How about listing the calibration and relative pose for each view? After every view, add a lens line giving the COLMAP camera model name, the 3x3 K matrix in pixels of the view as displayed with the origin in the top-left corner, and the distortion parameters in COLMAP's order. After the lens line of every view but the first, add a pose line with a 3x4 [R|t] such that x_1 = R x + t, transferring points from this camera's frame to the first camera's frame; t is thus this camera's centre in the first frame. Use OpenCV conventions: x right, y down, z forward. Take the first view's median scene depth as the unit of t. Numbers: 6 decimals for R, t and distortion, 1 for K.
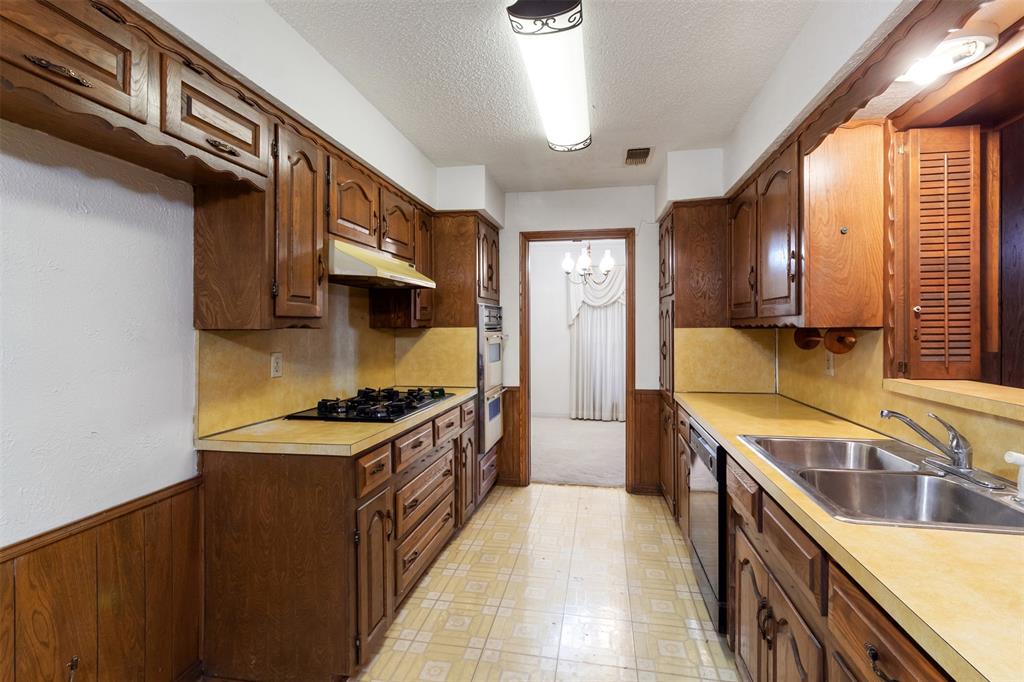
lens RADIAL K [[476.3, 0, 514.2], [0, 476.3, 329.2], [0, 0, 1]] dist [-0.000680, 0.000778]
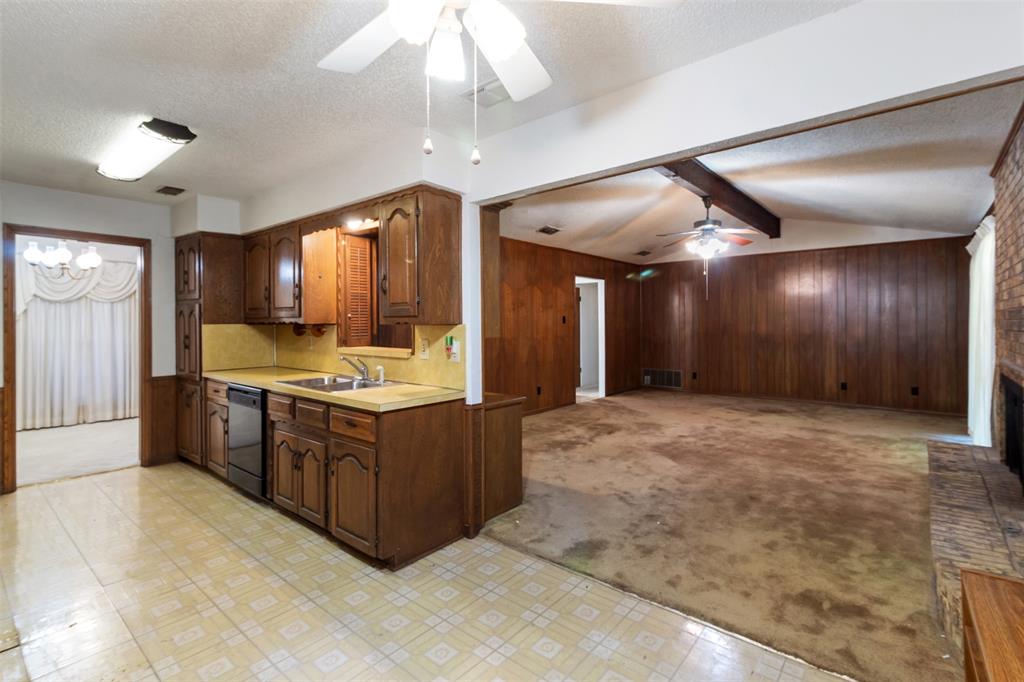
lens RADIAL K [[476.3, 0, 514.2], [0, 476.3, 329.2], [0, 0, 1]] dist [-0.000680, 0.000778]
pose [[0.489010, -0.011958, 0.872196, -0.586141], [0.005265, 0.999928, 0.010758, 0.001970], [-0.872262, -0.000669, 0.489038, -0.619447]]
